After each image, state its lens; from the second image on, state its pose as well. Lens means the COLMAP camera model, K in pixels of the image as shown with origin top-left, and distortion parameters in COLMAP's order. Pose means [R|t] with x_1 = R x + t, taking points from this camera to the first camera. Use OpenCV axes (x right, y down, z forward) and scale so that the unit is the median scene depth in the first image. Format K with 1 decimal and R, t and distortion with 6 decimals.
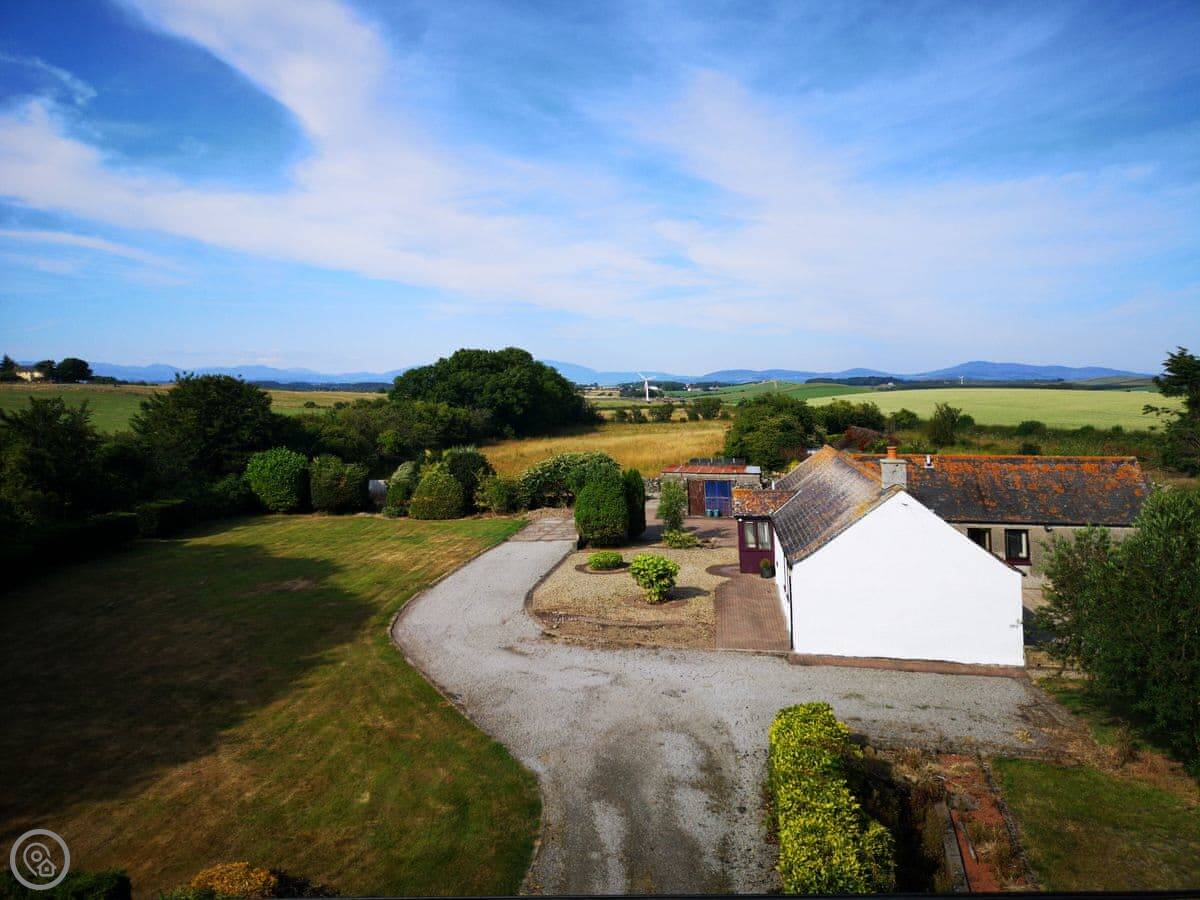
lens RADIAL K [[881.3, 0, 600.0], [0, 881.3, 450.0], [0, 0, 1]] dist [0.022700, -0.003273]
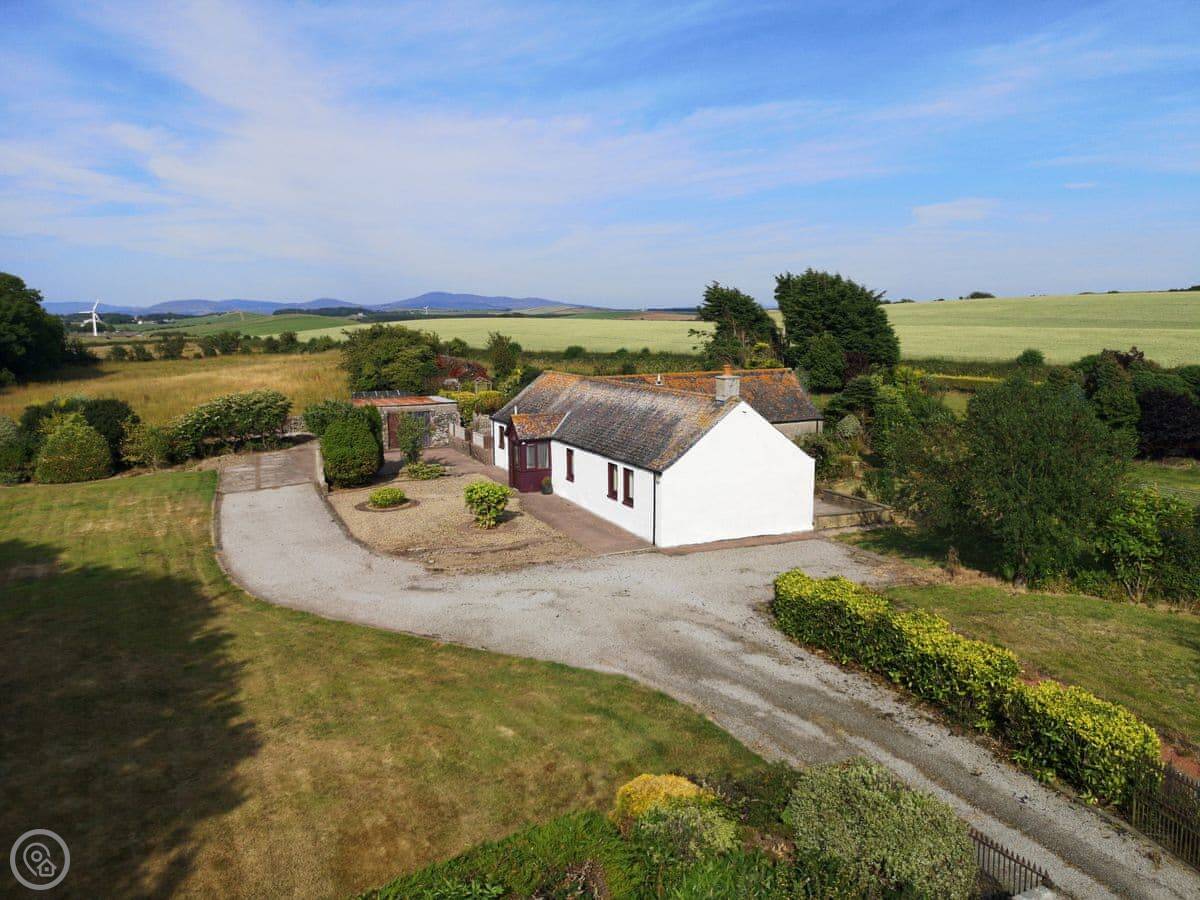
lens RADIAL K [[866.6, 0, 599.3], [0, 866.6, 481.9], [0, 0, 1]] dist [0.062145, -0.079821]
pose [[0.849489, -0.109810, 0.516053, -0.266904], [0.050064, 0.990465, 0.128347, -0.003583], [-0.525226, -0.083194, 0.846887, 0.053551]]
